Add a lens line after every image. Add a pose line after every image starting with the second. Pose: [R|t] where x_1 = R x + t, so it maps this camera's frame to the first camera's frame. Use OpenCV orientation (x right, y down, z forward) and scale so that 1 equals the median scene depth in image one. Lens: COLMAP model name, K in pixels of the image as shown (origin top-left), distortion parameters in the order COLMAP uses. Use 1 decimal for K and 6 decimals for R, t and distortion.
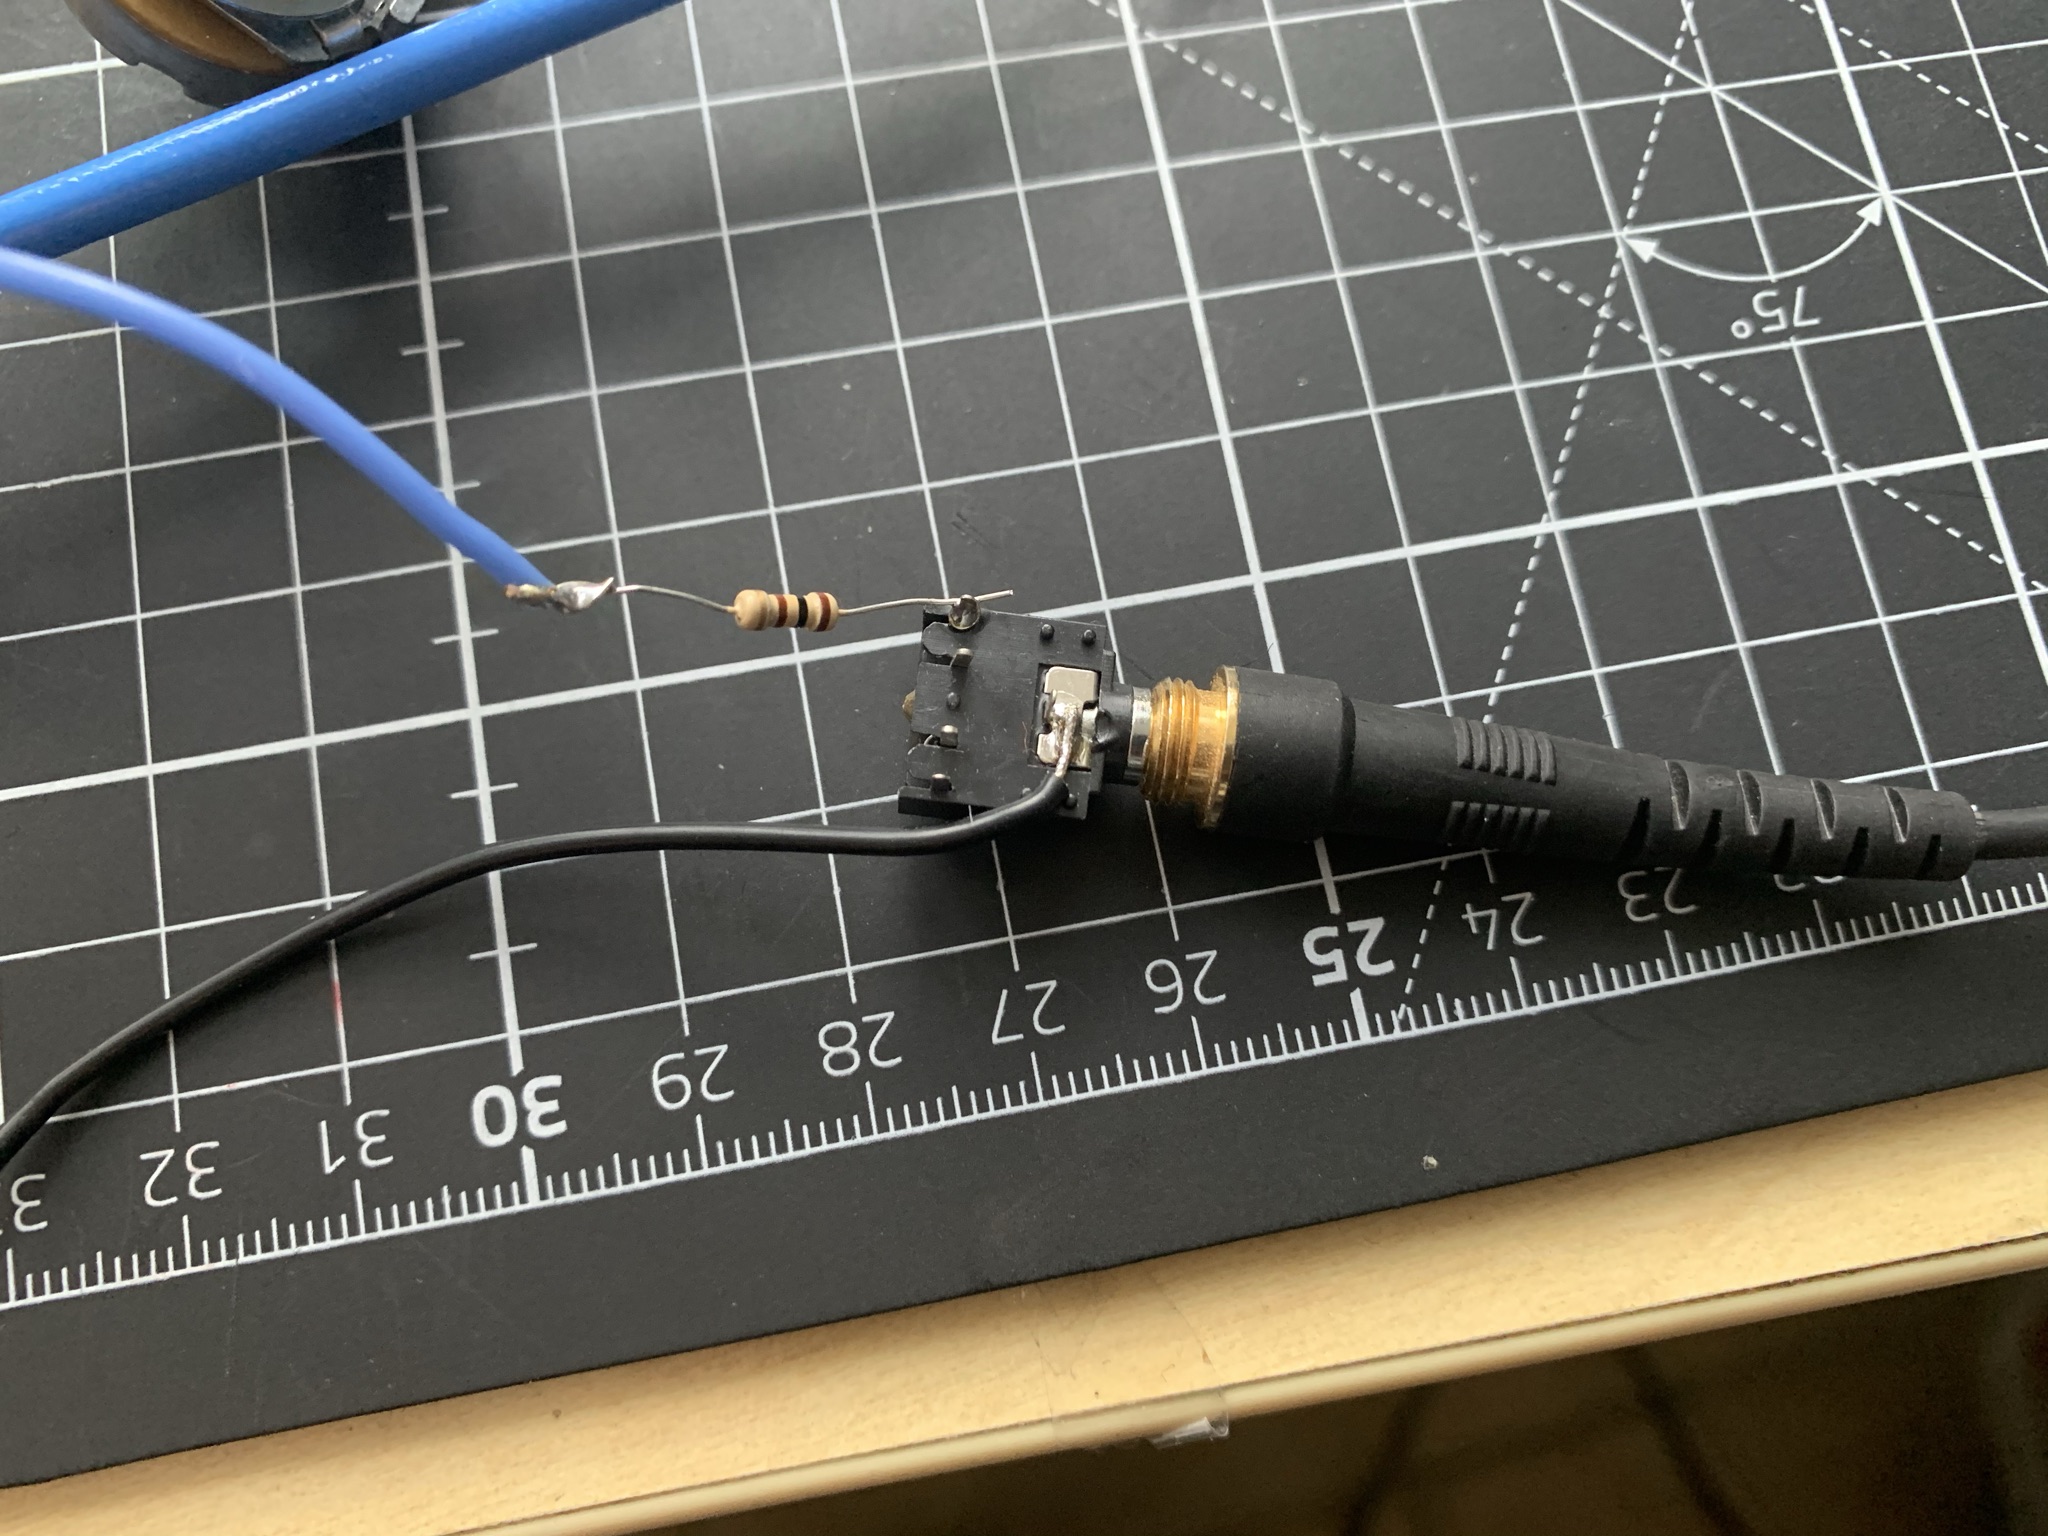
lens RADIAL K [[1538.9, 0, 1032.3], [0, 1538.9, 761.6], [0, 0, 1]] dist [-0.037251, -0.003474]
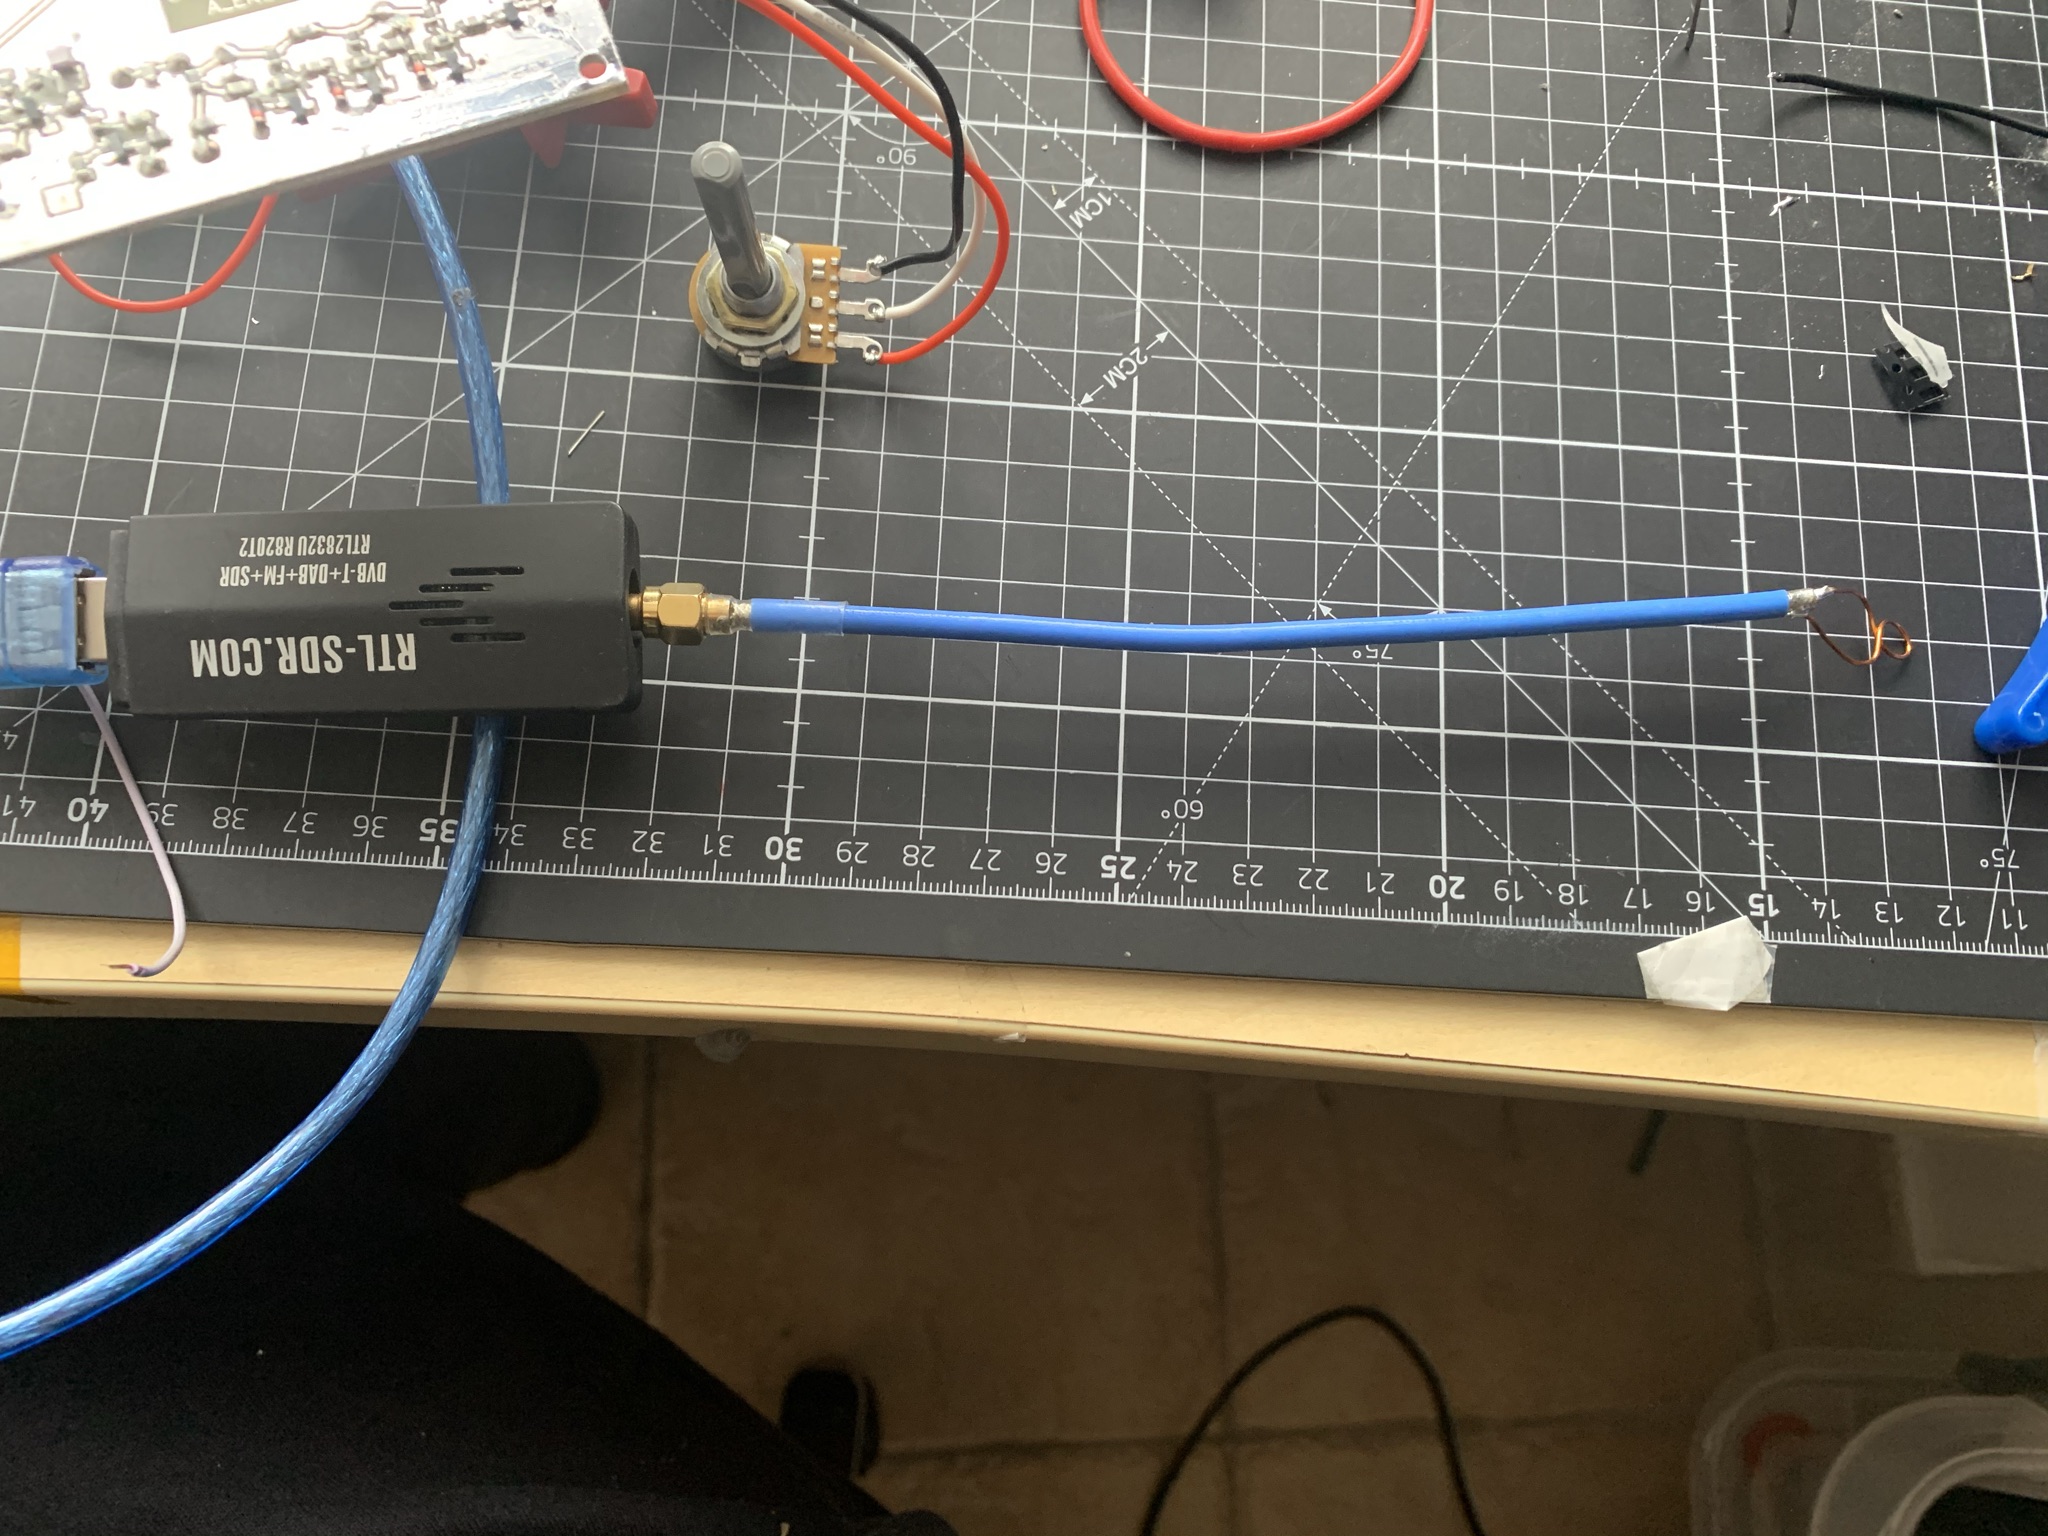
lens RADIAL K [[1538.9, 0, 1020.2], [0, 1538.9, 768.1], [0, 0, 1]] dist [-0.037251, -0.003474]
pose [[0.971407, 0.234367, -0.037964, 0.102703], [-0.234879, 0.971977, -0.009591, 0.027398], [0.034653, 0.018234, 0.999233, -1.409004]]
